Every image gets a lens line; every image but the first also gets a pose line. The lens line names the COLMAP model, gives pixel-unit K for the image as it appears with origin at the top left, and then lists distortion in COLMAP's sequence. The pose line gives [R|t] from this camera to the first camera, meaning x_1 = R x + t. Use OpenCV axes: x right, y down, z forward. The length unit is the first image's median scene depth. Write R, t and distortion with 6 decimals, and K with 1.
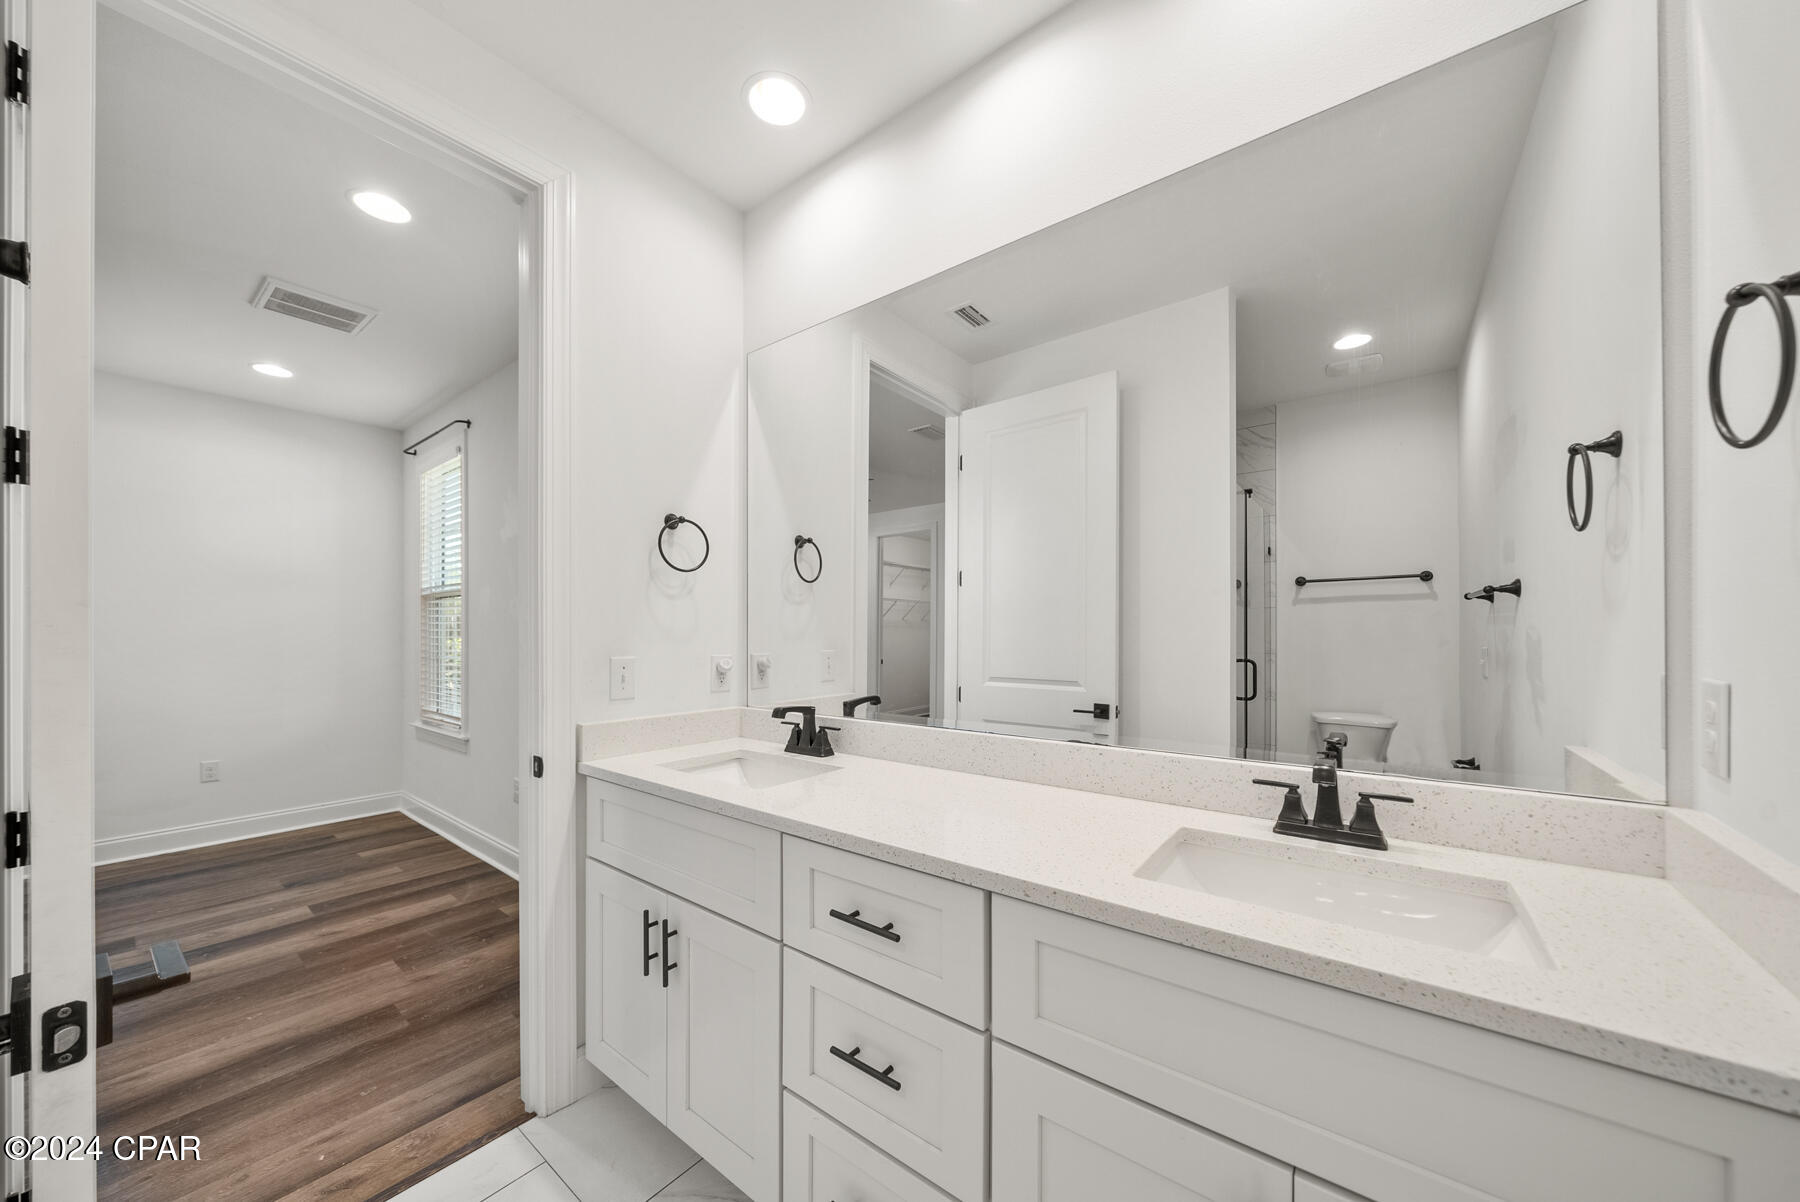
lens RADIAL K [[627.3, 0, 881.0], [0, 627.3, 625.0], [0, 0, 1]] dist [-0.005281, 0.000011]
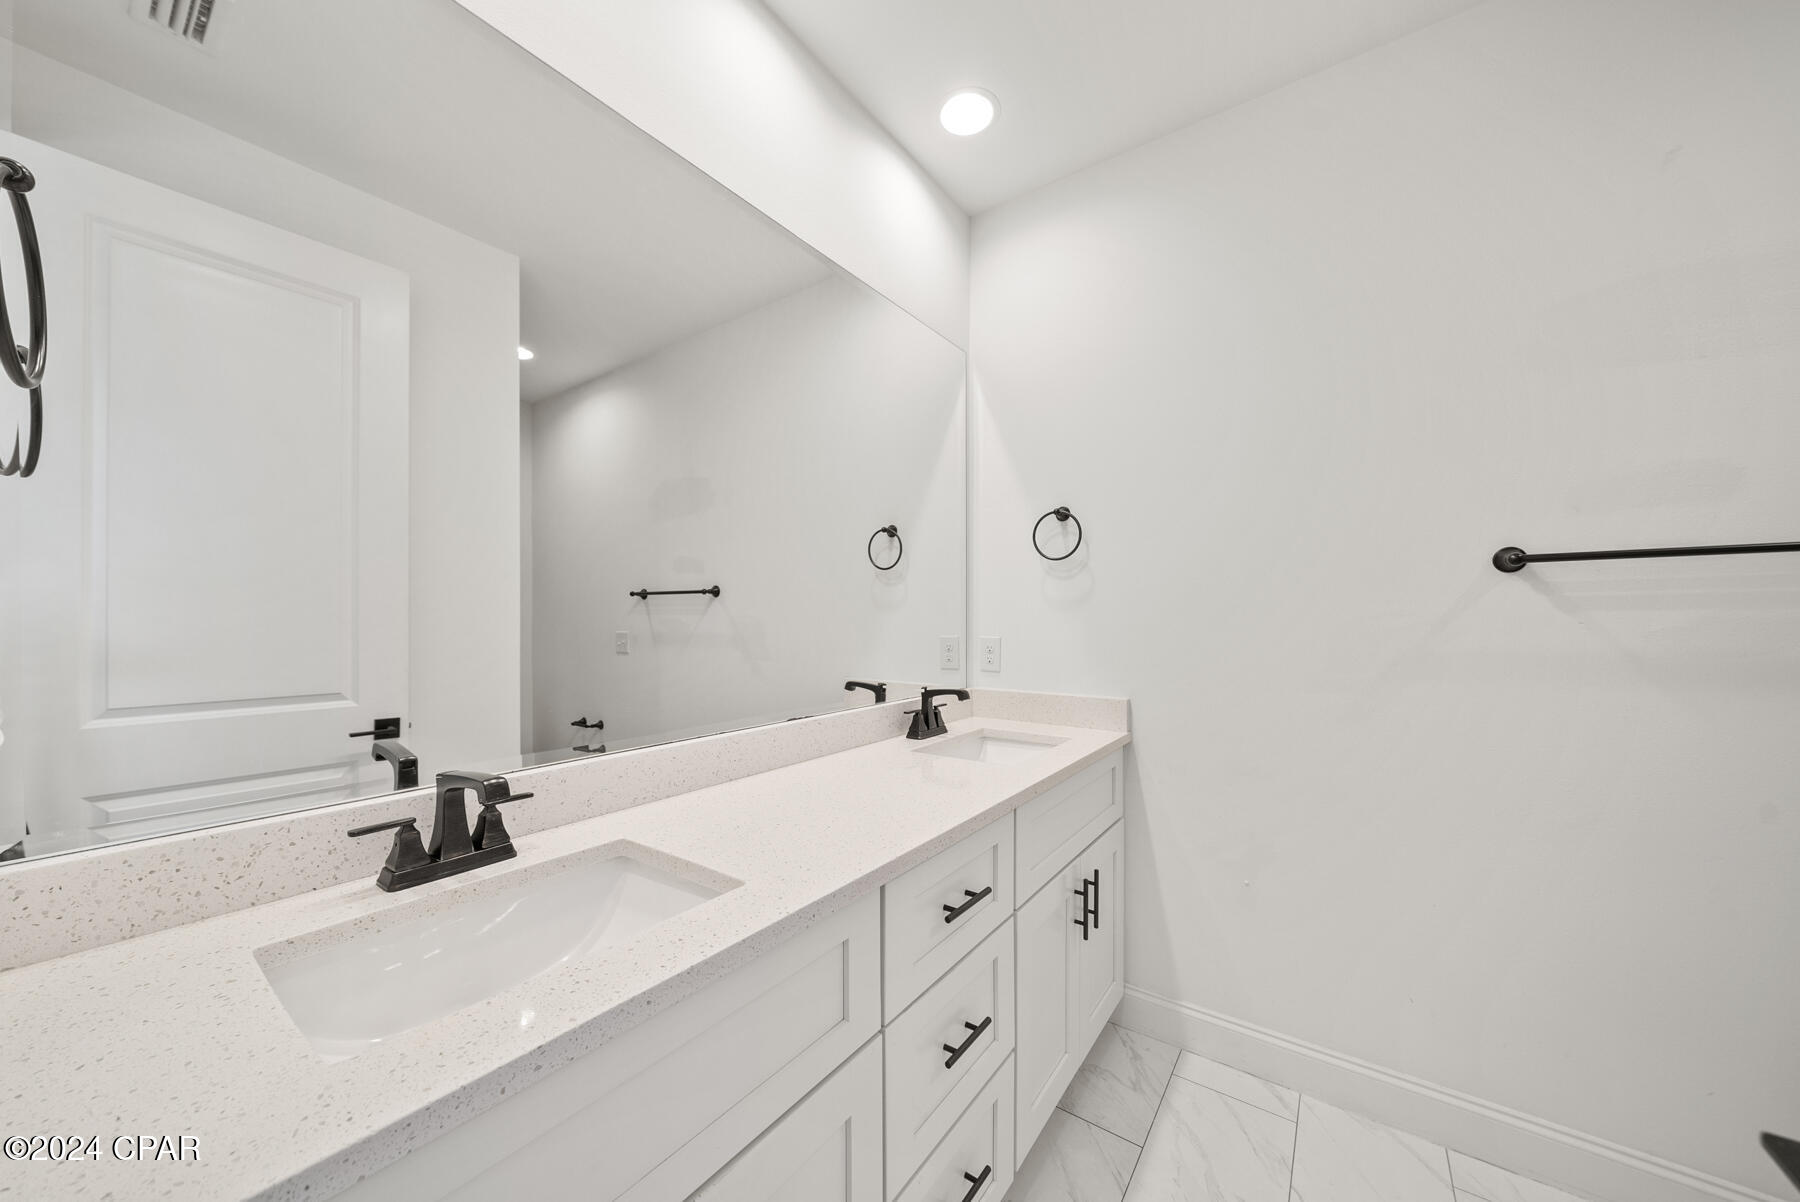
lens RADIAL K [[627.3, 0, 887.2], [0, 627.3, 619.5], [0, 0, 1]] dist [-0.005281, 0.000011]
pose [[-0.039835, 0.001185, 0.999206, -0.584157], [-0.009349, 0.999955, -0.001559, 0.009145], [-0.999163, -0.009404, -0.039823, 0.657078]]
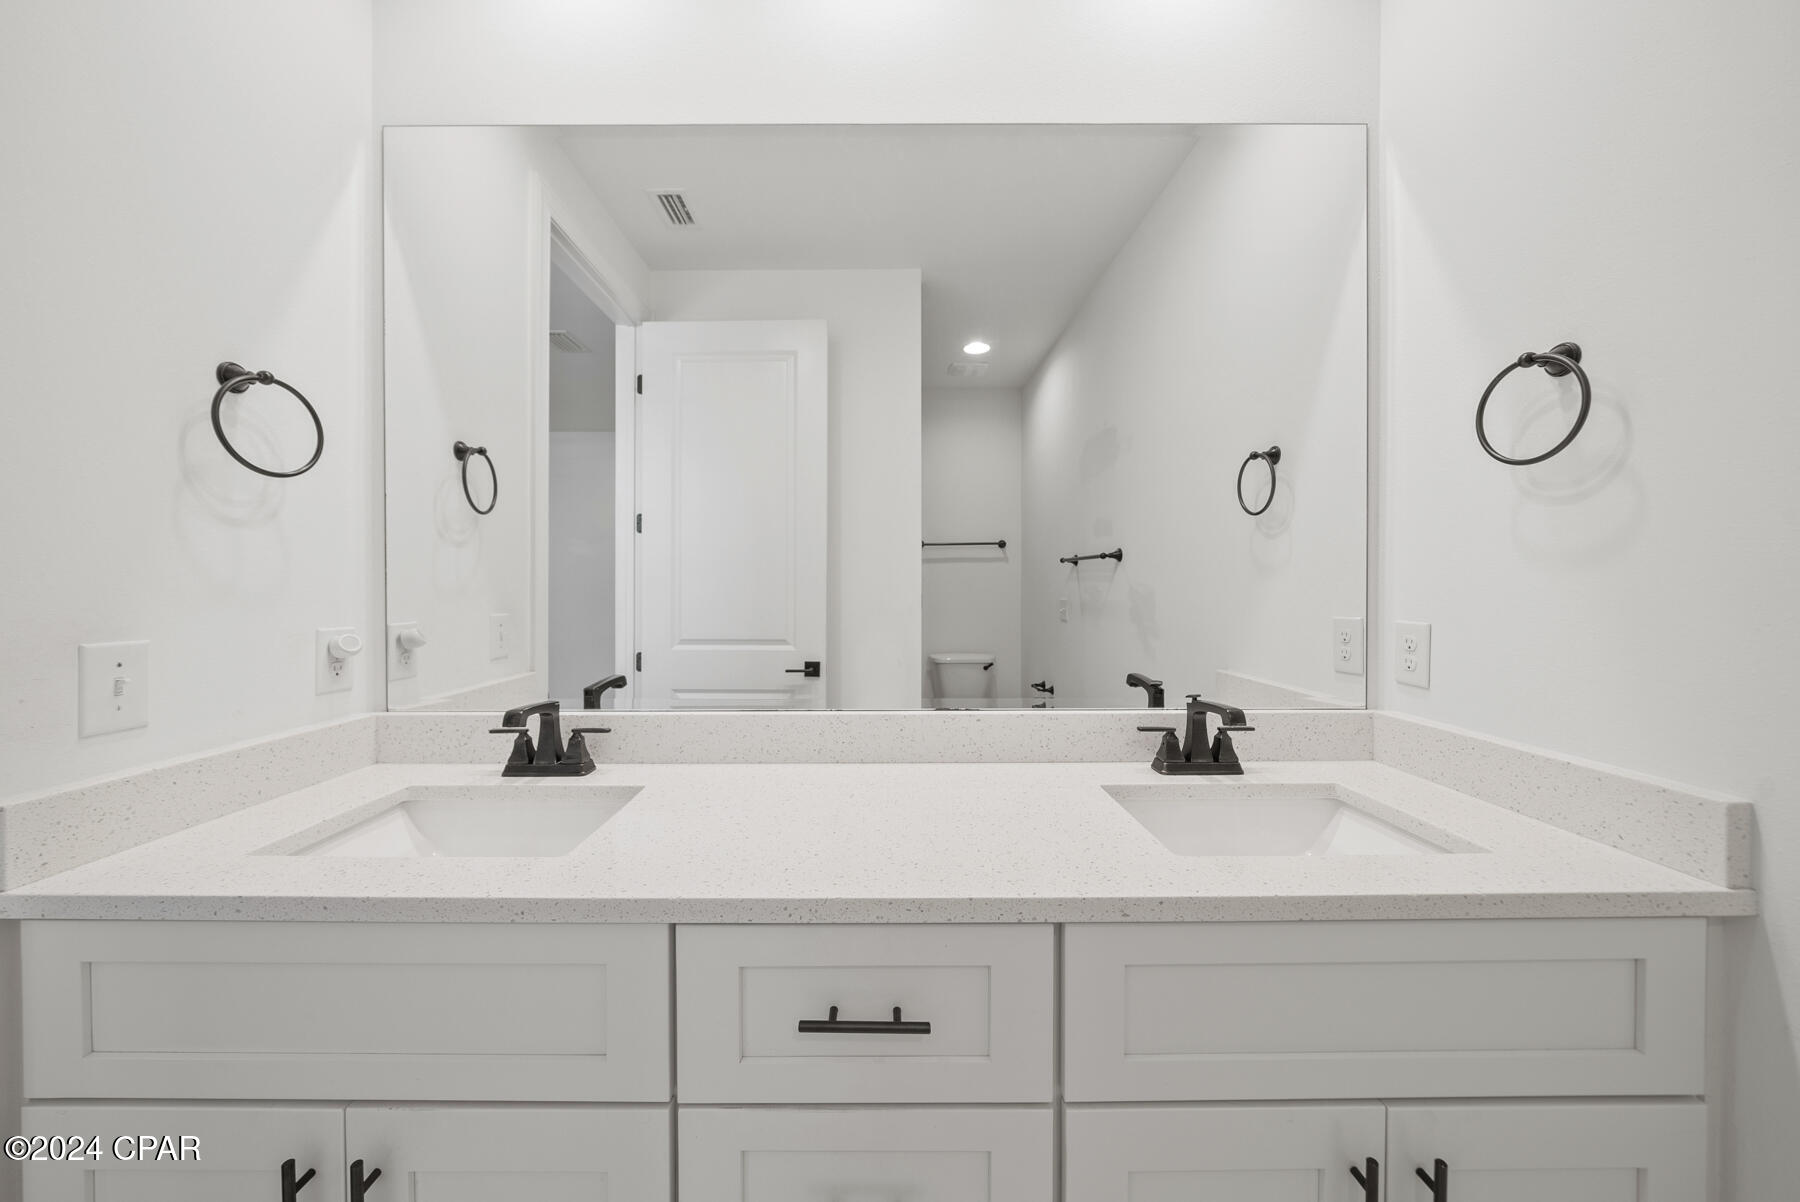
lens RADIAL K [[627.3, 0, 898.1], [0, 627.3, 587.8], [0, 0, 1]] dist [-0.005281, 0.000011]
pose [[0.783205, -0.001099, 0.621762, -0.213948], [-0.007260, 0.999914, 0.010912, 0.000563], [-0.621721, -0.013060, 0.783130, 0.236546]]
